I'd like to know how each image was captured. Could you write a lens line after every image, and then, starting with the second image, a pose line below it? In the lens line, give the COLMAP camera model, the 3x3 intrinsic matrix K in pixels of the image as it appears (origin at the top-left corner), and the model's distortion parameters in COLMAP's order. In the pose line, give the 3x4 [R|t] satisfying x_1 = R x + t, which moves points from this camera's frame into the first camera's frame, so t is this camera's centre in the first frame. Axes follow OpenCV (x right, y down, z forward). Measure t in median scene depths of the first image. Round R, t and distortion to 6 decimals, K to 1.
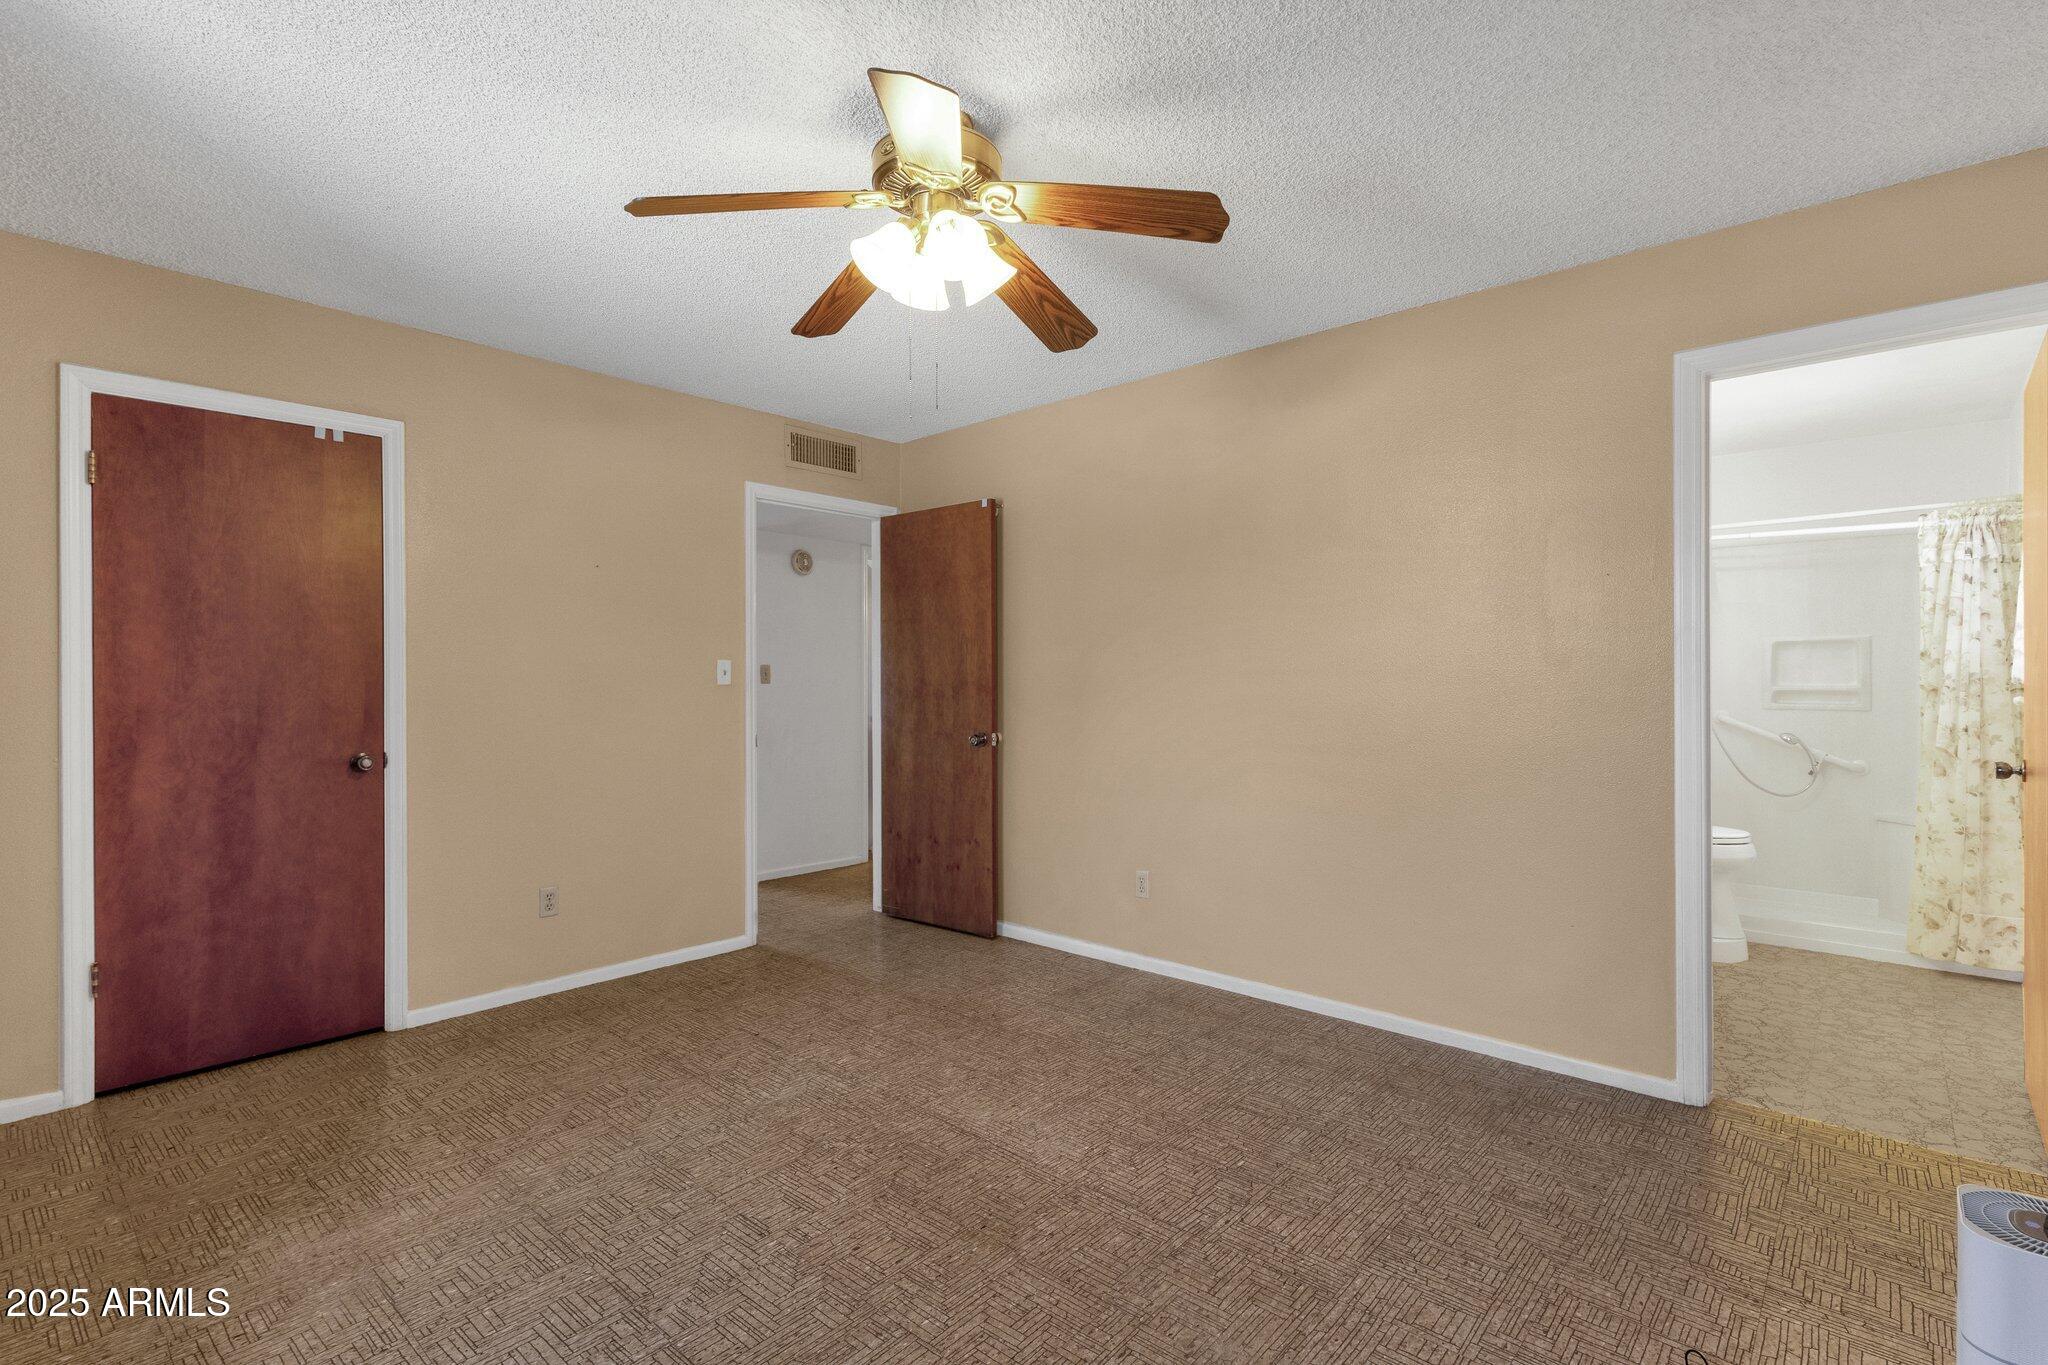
lens RADIAL K [[942.2, 0, 1021.8], [0, 942.2, 683.2], [0, 0, 1]] dist [0.002709, -0.000185]
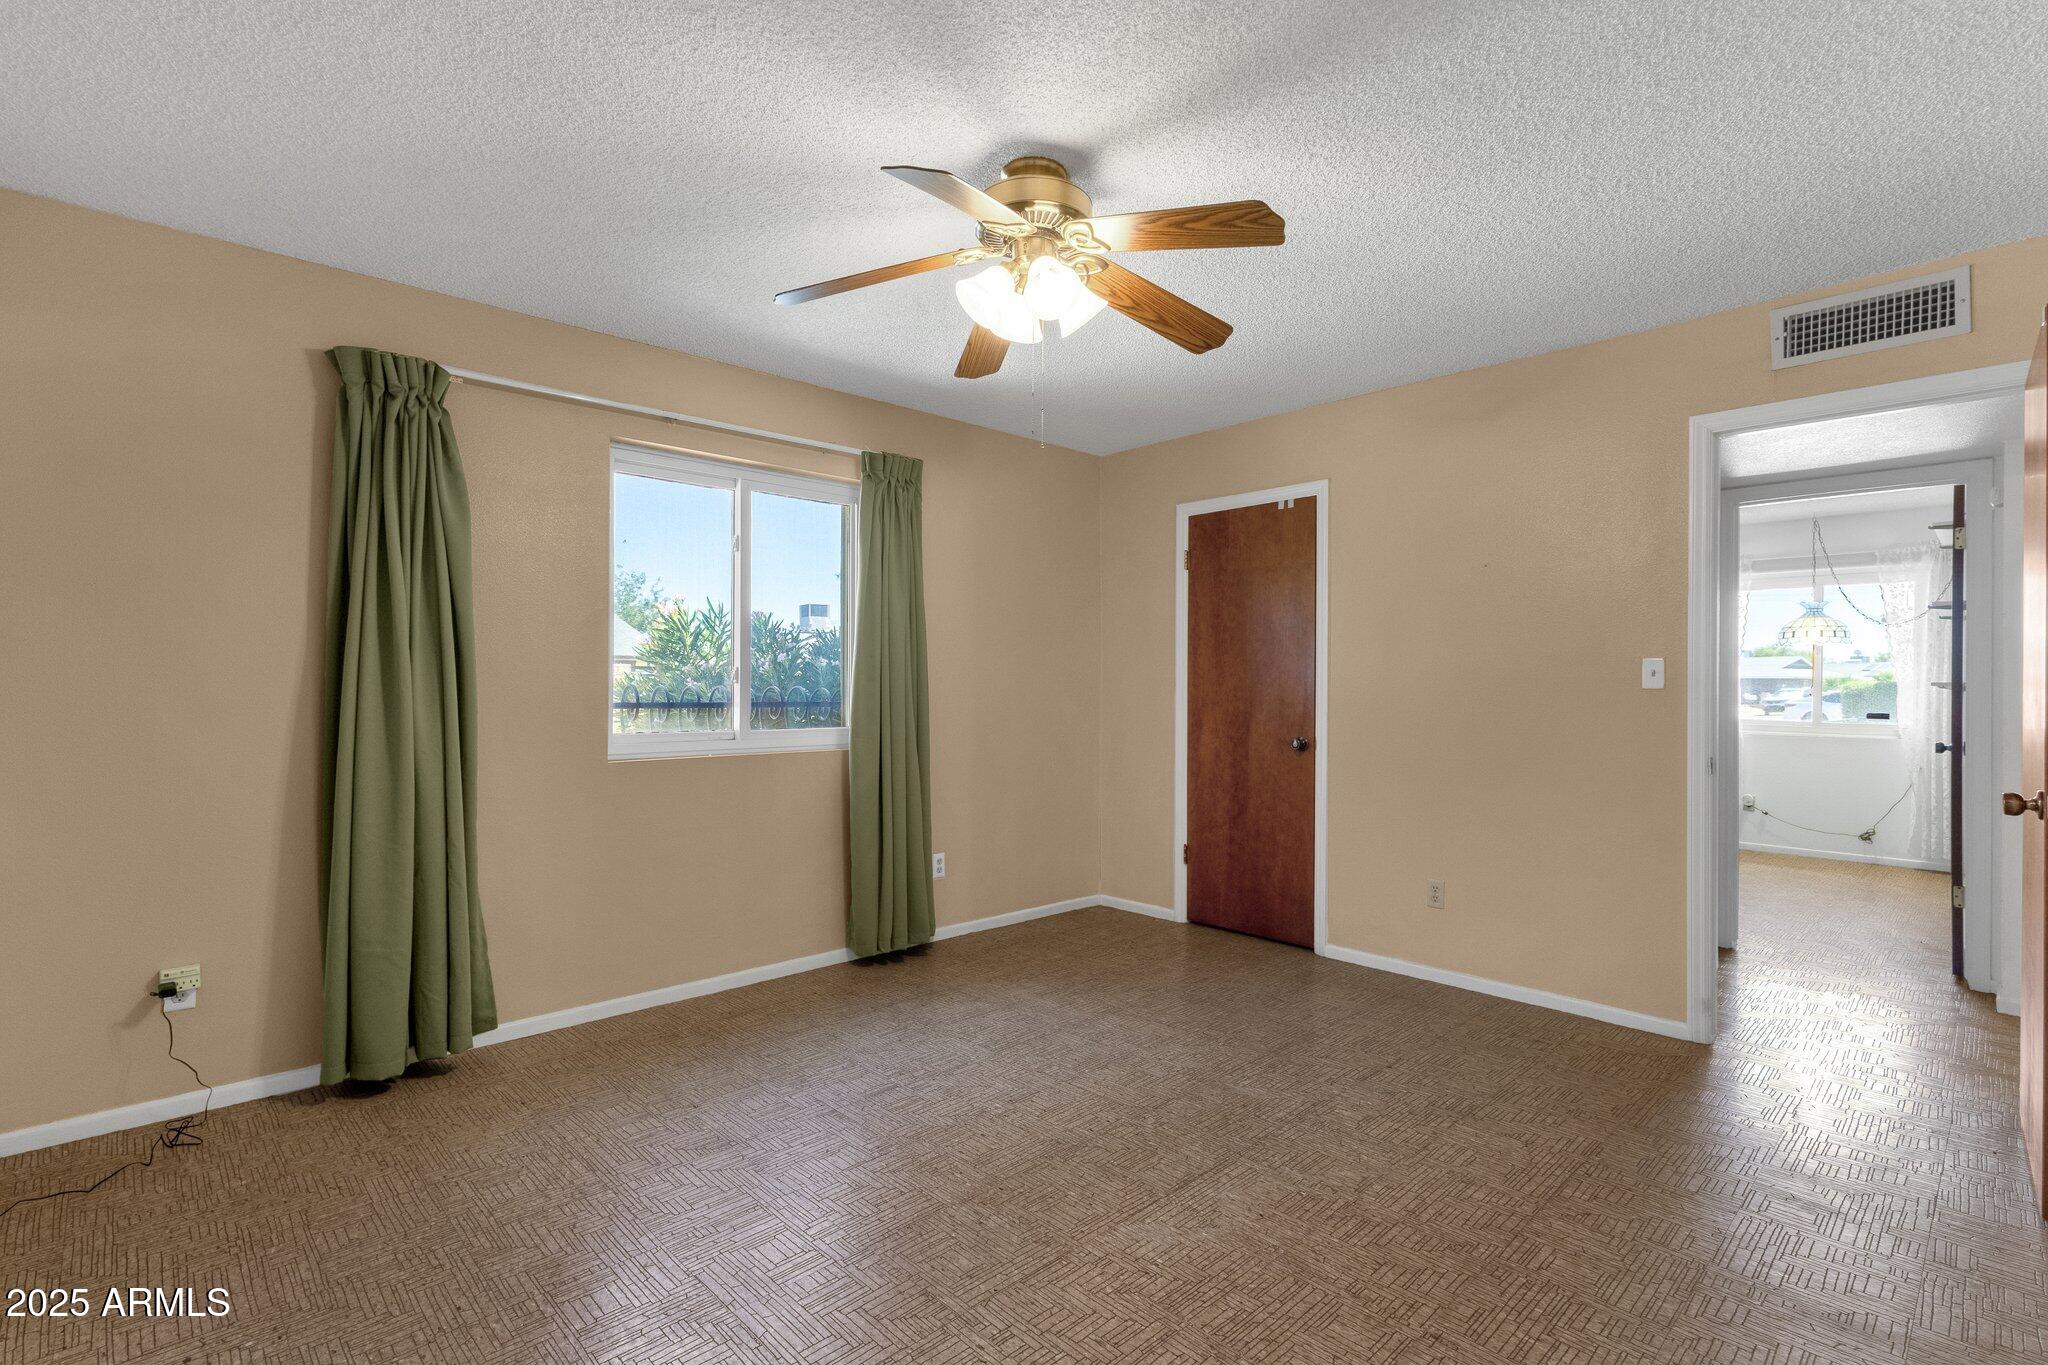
lens RADIAL K [[942.2, 0, 1022.0], [0, 942.2, 681.1], [0, 0, 1]] dist [0.002709, -0.000185]
pose [[-0.069681, -0.001145, -0.997569, 0.716271], [-0.006128, 0.999981, -0.000720, -0.001392], [0.997551, 0.006063, -0.069686, 0.760816]]
